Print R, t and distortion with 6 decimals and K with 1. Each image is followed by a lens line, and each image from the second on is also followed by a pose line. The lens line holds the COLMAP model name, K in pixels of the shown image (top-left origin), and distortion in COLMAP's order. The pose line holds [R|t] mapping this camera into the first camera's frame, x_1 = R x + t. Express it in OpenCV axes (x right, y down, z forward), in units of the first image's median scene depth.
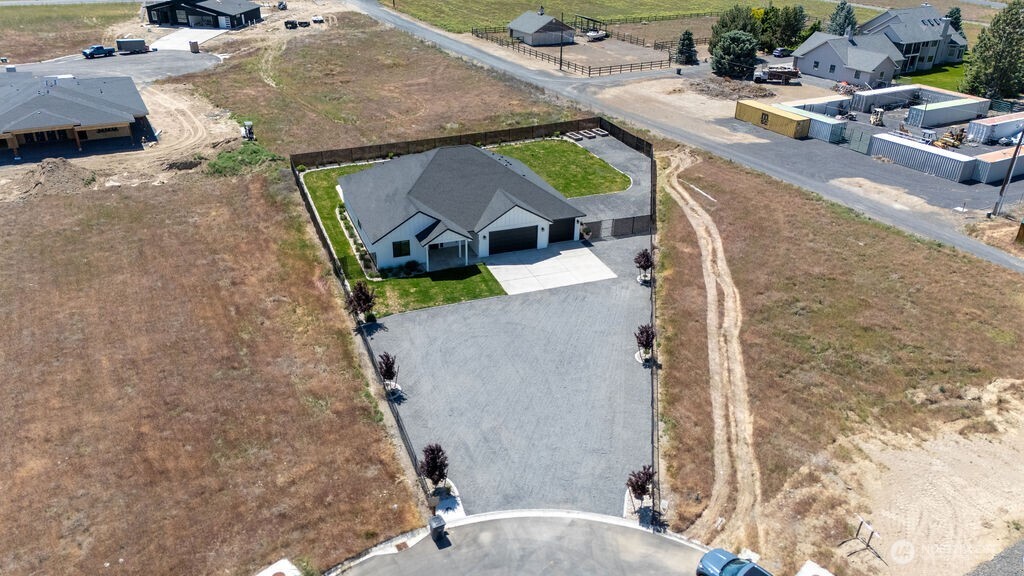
lens RADIAL K [[763.2, 0, 511.7], [0, 763.2, 261.6], [0, 0, 1]] dist [0.097422, -0.139877]
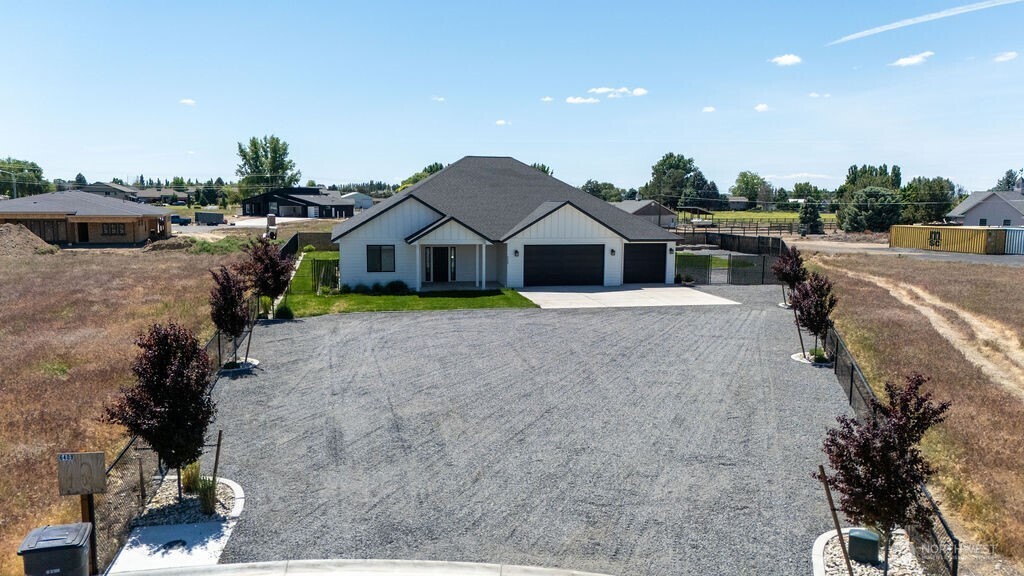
lens RADIAL K [[750.4, 0, 512.0], [0, 750.4, 288.0], [0, 0, 1]] dist [0.062063, -0.043414]
pose [[0.989330, 0.009893, -0.145354, 0.057019], [-0.056259, 0.946247, -0.318514, 0.217466], [0.134390, 0.323293, 0.936708, 0.498525]]
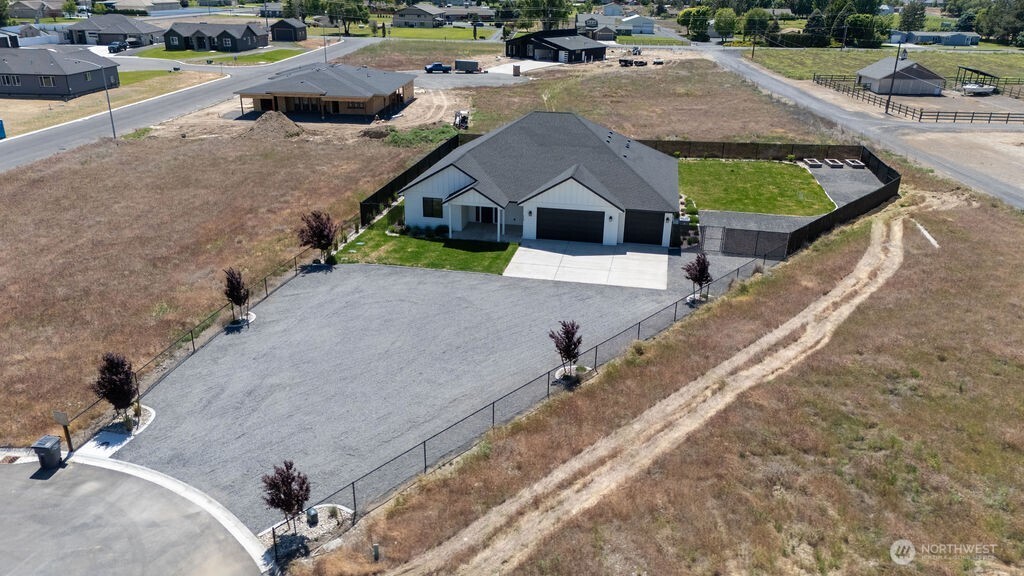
lens RADIAL K [[750.4, 0, 512.0], [0, 750.4, 288.0], [0, 0, 1]] dist [0.062063, -0.043414]
pose [[0.846162, 0.195987, -0.495579, 0.399084], [-0.232601, 0.972491, -0.012557, 0.066275], [0.479485, 0.125897, 0.868472, 0.370758]]
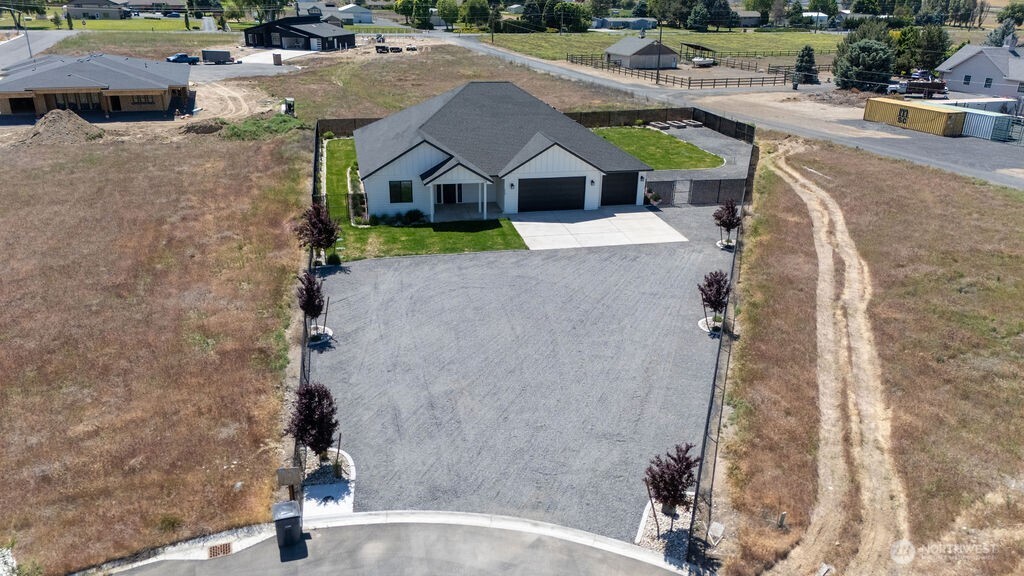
lens RADIAL K [[750.4, 0, 512.0], [0, 750.4, 288.0], [0, 0, 1]] dist [0.062063, -0.043414]
pose [[0.988368, 0.056039, -0.141382, 0.085481], [-0.065629, 0.995783, -0.064100, 0.133117], [0.137194, 0.072633, 0.987878, 0.312878]]
